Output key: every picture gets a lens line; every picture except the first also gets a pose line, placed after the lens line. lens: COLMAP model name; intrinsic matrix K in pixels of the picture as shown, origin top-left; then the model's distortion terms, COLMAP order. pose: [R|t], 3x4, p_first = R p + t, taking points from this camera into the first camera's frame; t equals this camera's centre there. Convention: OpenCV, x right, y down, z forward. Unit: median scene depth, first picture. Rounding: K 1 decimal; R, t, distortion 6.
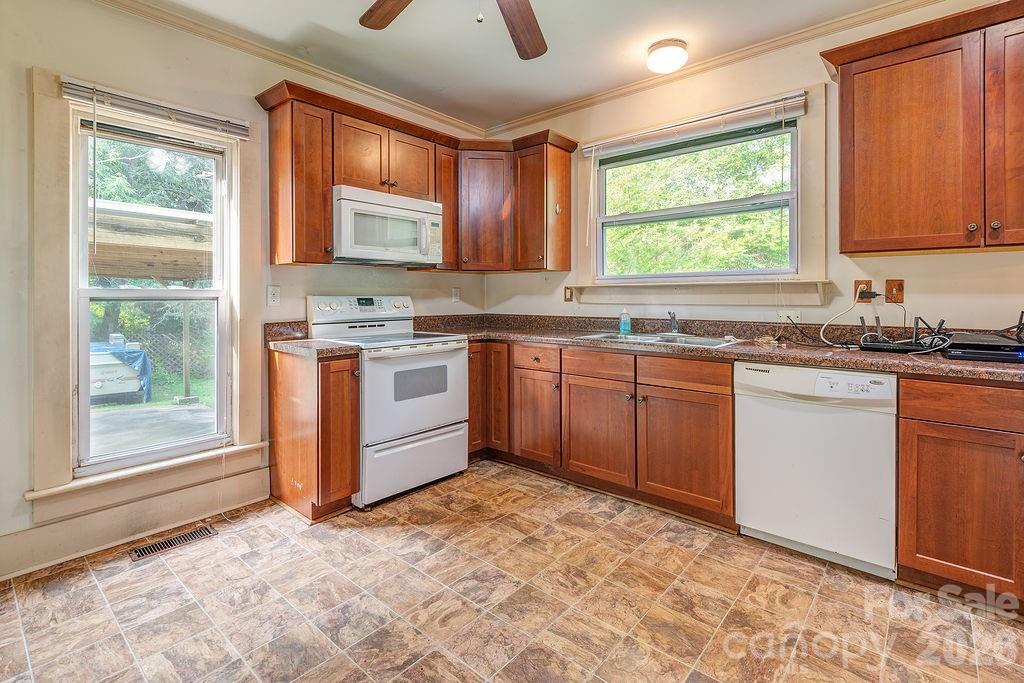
lens RADIAL K [[482.5, 0, 516.3], [0, 482.5, 297.6], [0, 0, 1]] dist [0.035166, -0.024139]
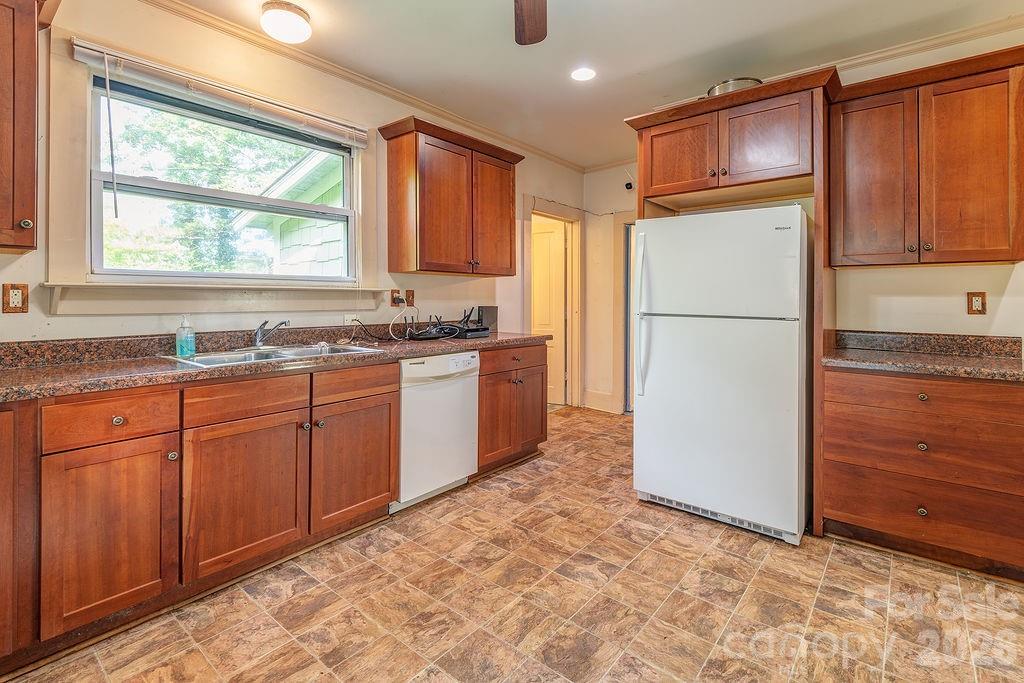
lens RADIAL K [[469.9, 0, 525.8], [0, 469.9, 295.6], [0, 0, 1]] dist [0.001744, -0.000357]
pose [[-0.035014, 0.010862, 0.999328, -0.627034], [0.004401, 0.999933, -0.010714, -0.004059], [-0.999377, 0.004023, -0.035060, 0.721876]]
